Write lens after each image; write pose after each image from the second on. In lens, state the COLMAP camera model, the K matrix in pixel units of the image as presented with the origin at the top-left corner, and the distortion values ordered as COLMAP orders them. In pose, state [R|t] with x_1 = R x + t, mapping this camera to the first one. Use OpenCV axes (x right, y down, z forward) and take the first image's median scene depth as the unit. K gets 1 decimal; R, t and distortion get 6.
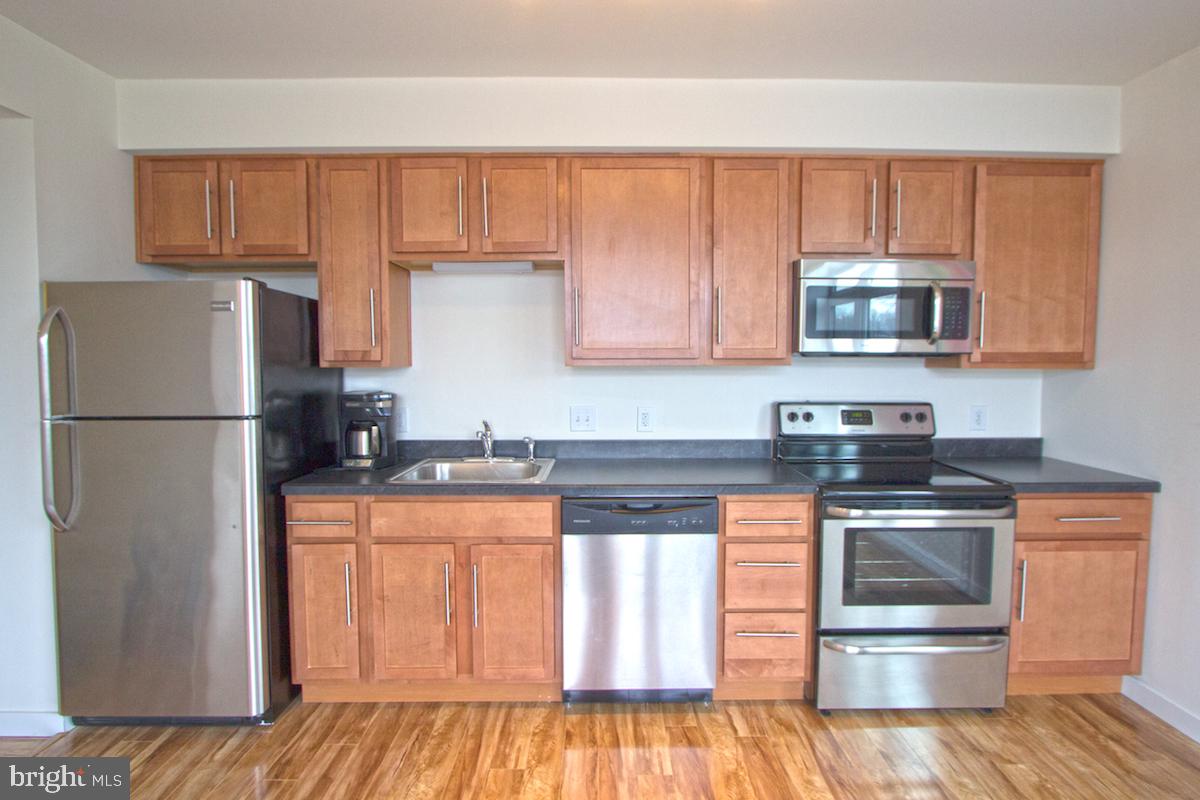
lens RADIAL K [[559.5, 0, 601.4], [0, 559.5, 389.6], [0, 0, 1]] dist [-0.017561, 0.000264]
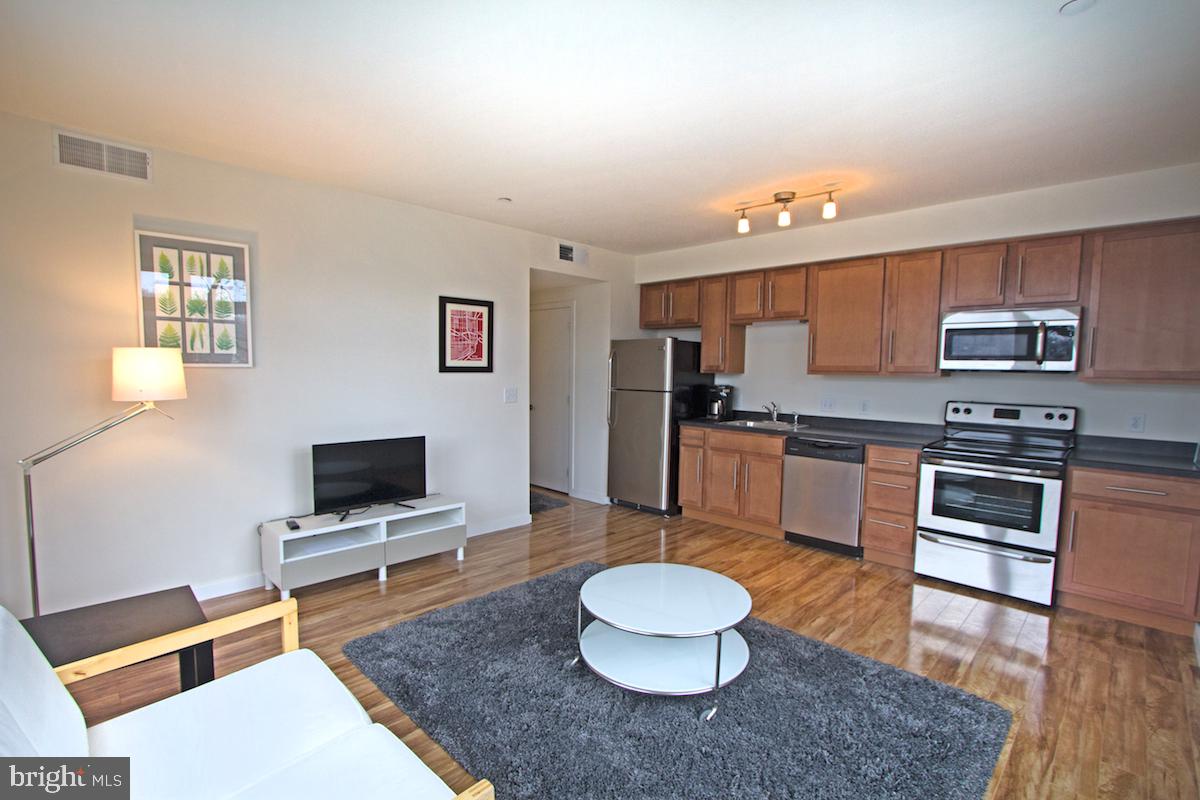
lens RADIAL K [[552.9, 0, 599.6], [0, 552.9, 411.3], [0, 0, 1]] dist [-0.023625, 0.000031]
pose [[0.697228, 0.066172, -0.713789, 0.854578], [-0.048883, 0.997801, 0.044752, 0.036847], [0.715181, 0.003689, 0.698930, -0.883071]]
